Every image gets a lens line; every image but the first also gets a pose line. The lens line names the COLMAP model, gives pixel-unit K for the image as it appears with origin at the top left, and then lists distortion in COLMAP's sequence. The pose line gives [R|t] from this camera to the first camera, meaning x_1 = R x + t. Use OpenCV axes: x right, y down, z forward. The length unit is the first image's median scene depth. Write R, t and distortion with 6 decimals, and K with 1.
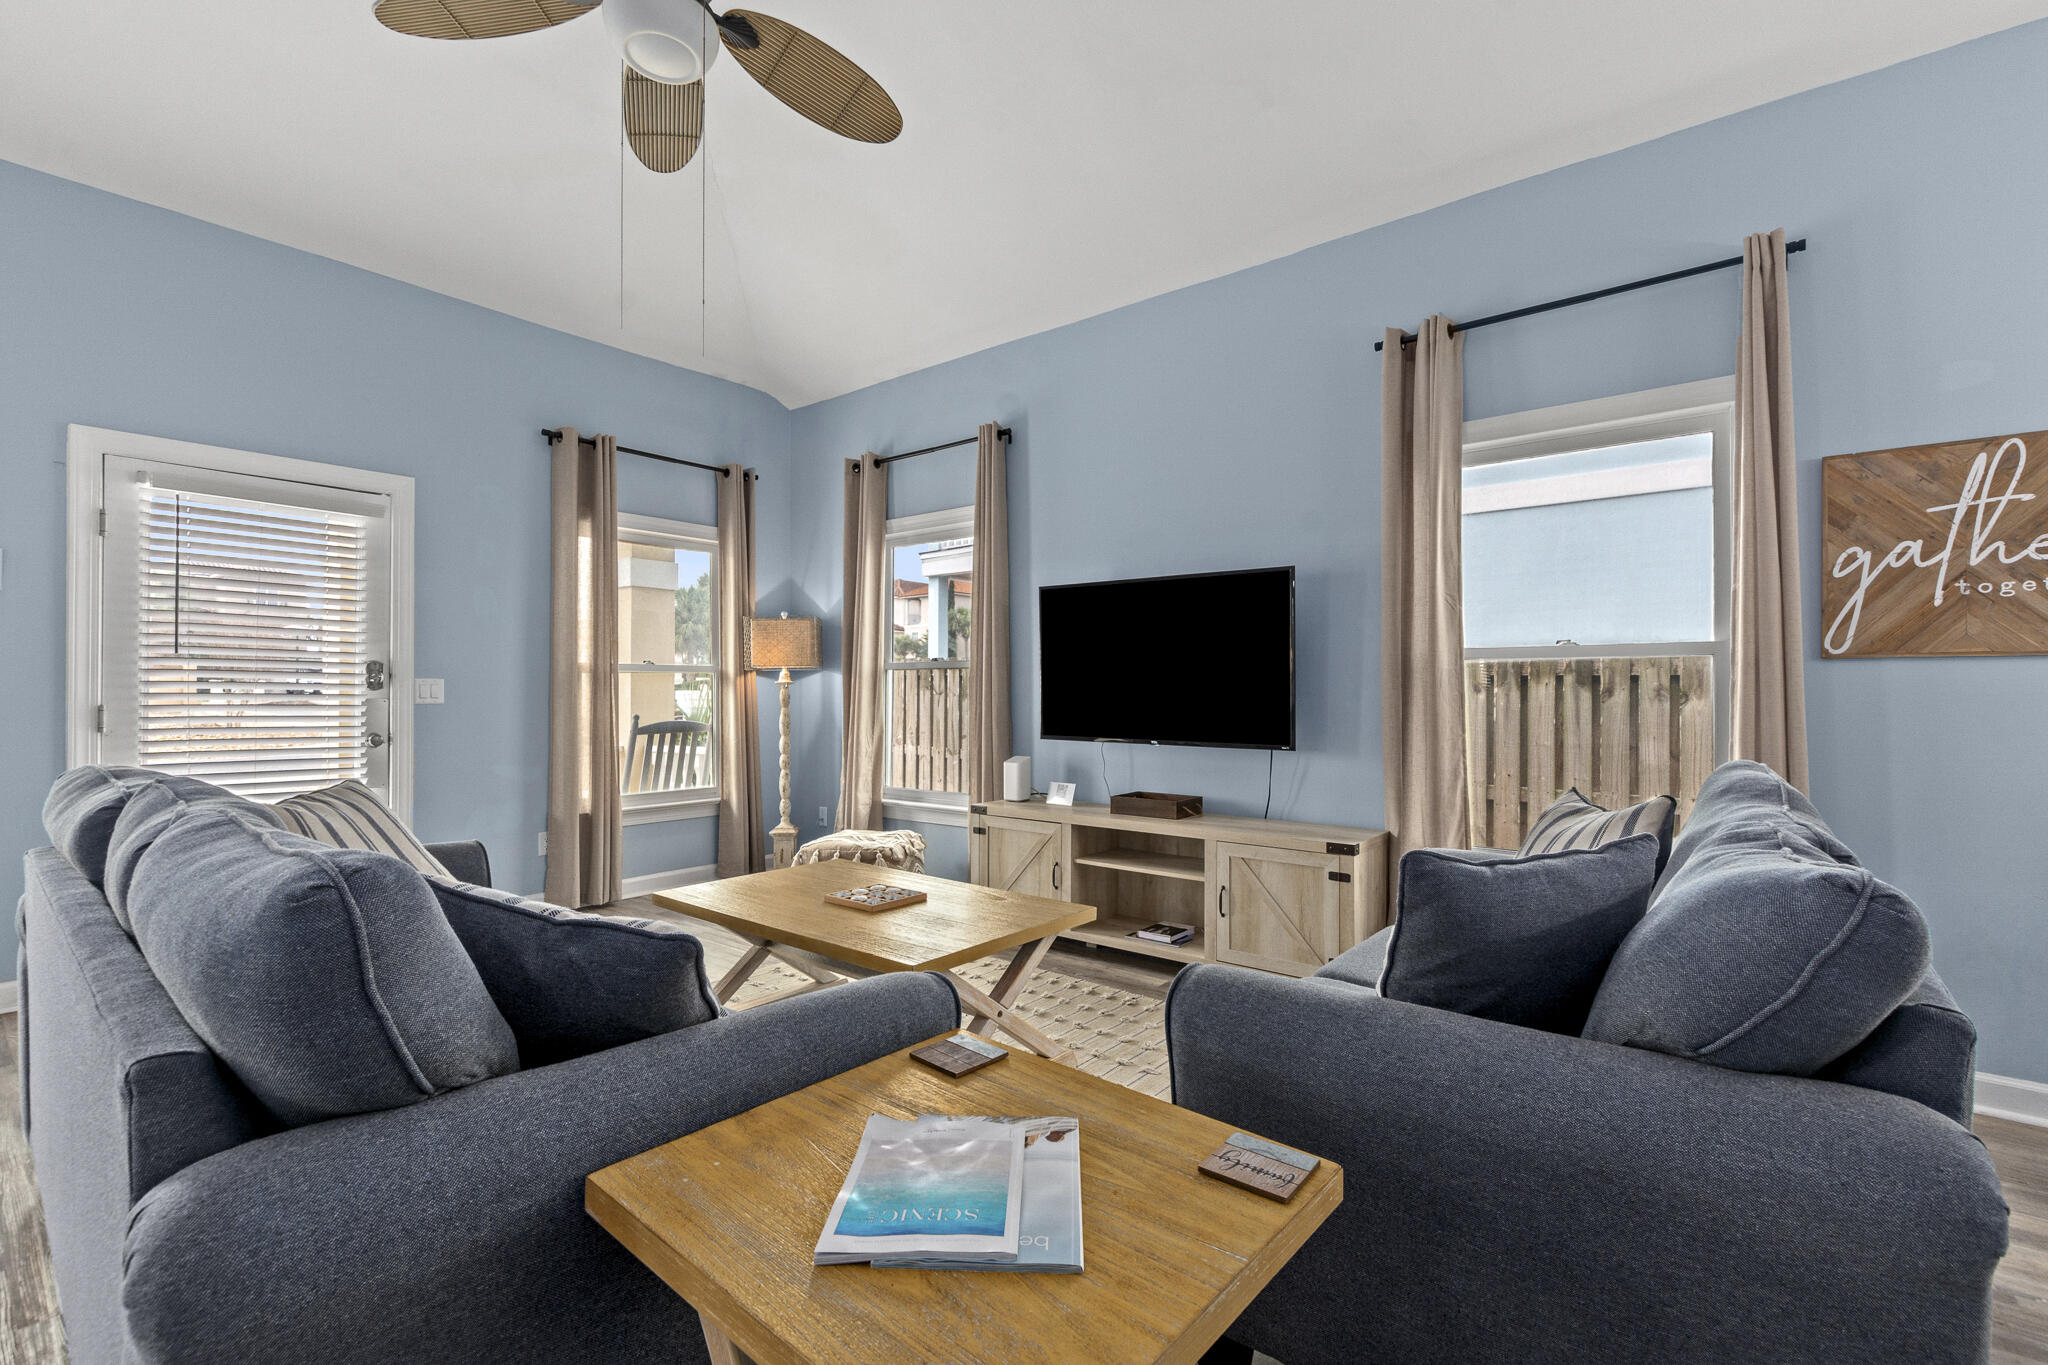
lens RADIAL K [[912.1, 0, 1056.5], [0, 912.1, 683.5], [0, 0, 1]] dist [0.002741, -0.001106]
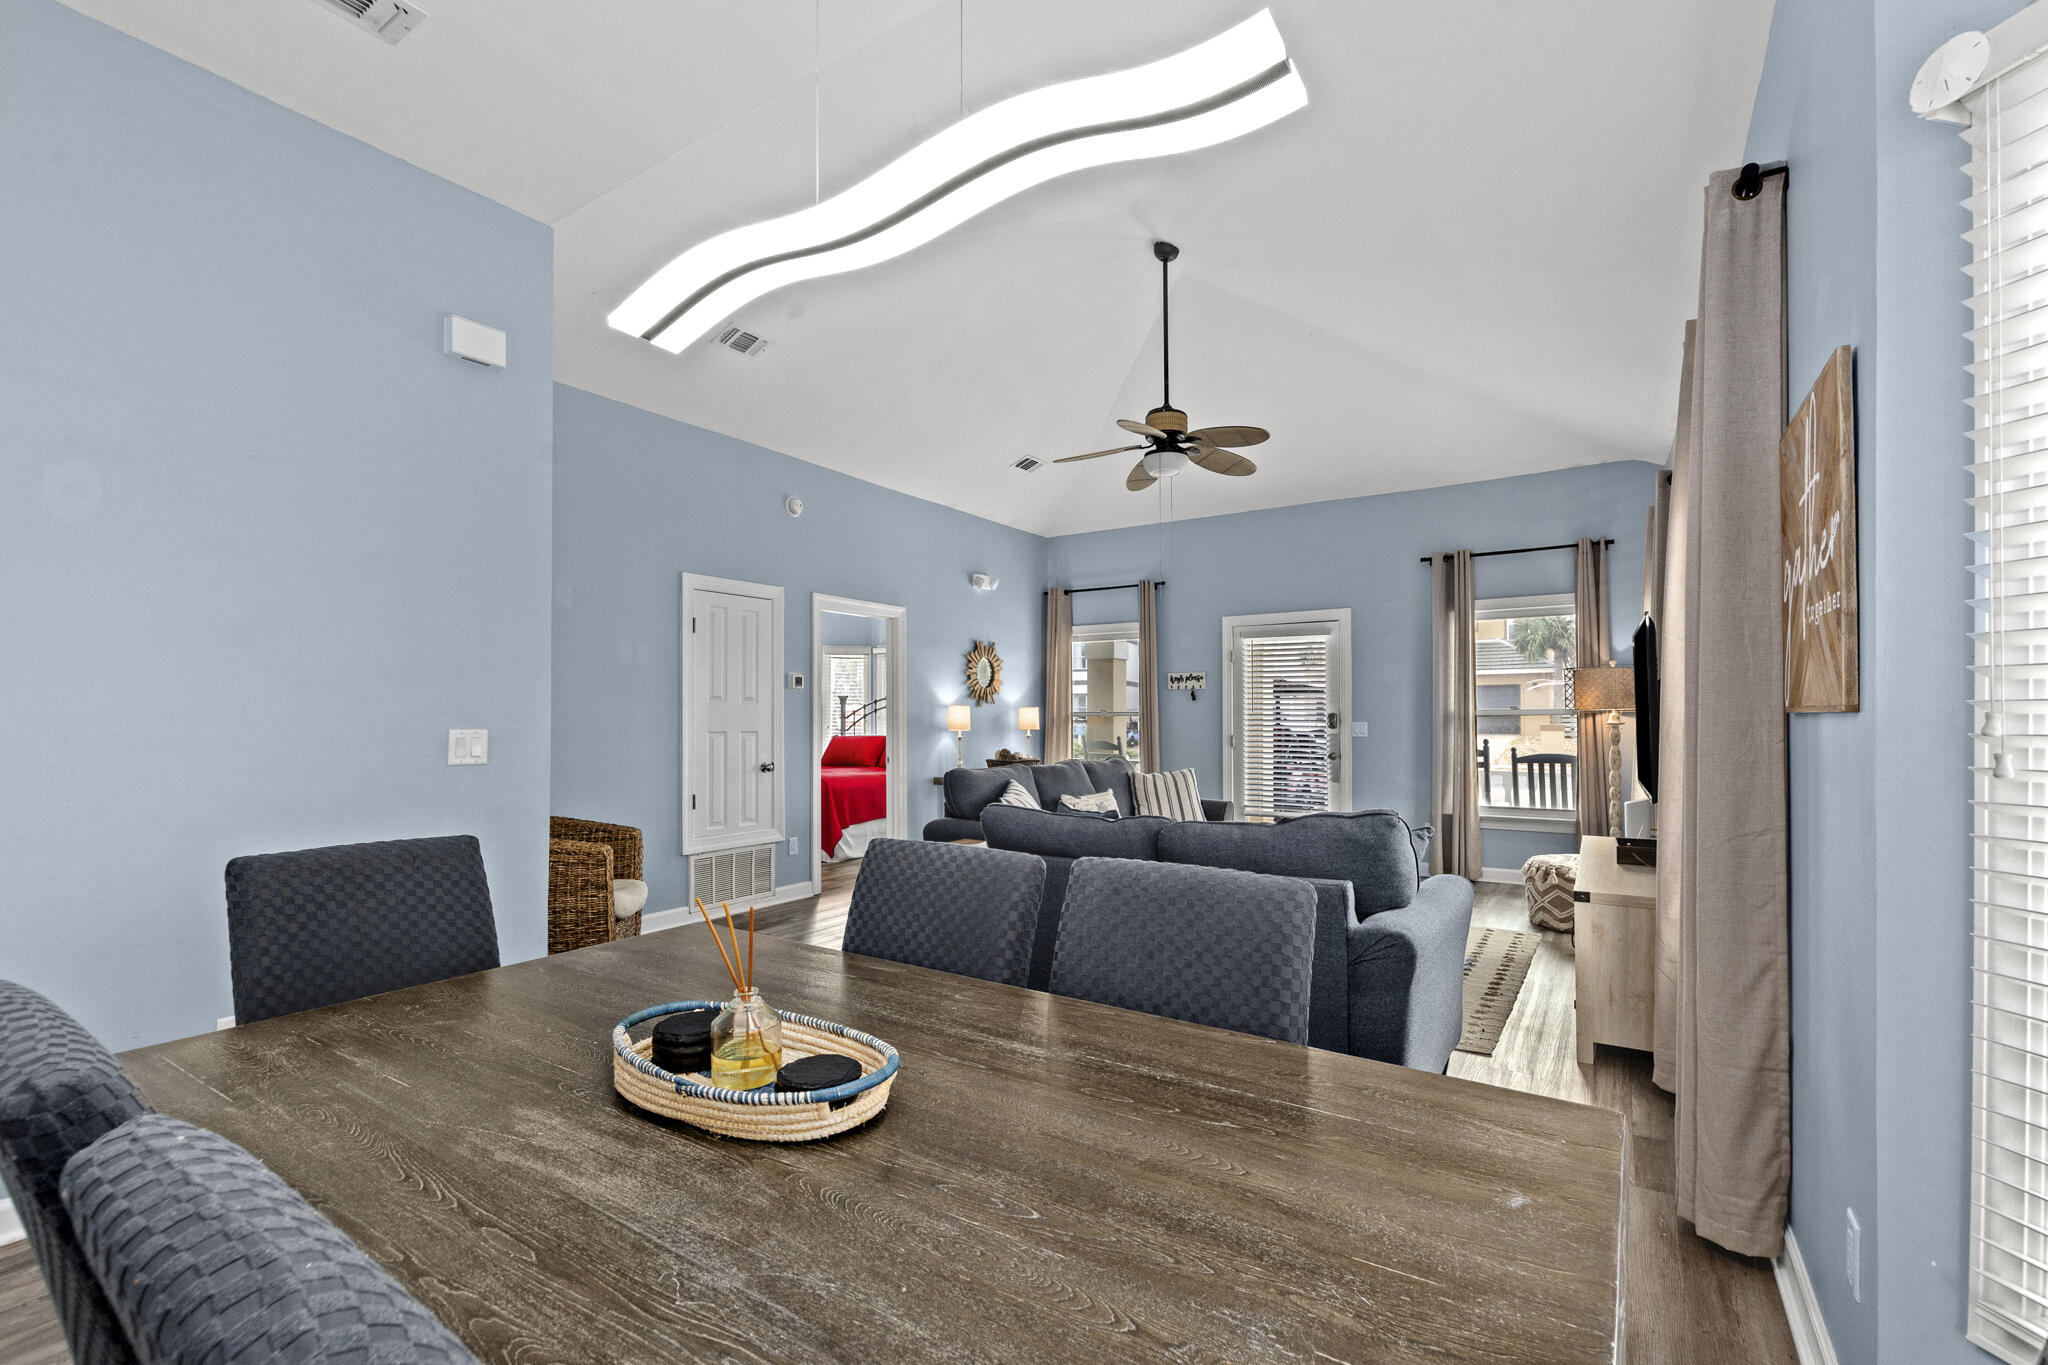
lens RADIAL K [[912.1, 0, 1038.7], [0, 912.1, 724.7], [0, 0, 1]] dist [0.002741, -0.001106]
pose [[0.093299, 0.006291, -0.995618, 1.567925], [0.013721, 0.999877, 0.007603, -0.035692], [0.995544, -0.014370, 0.093201, 0.376227]]
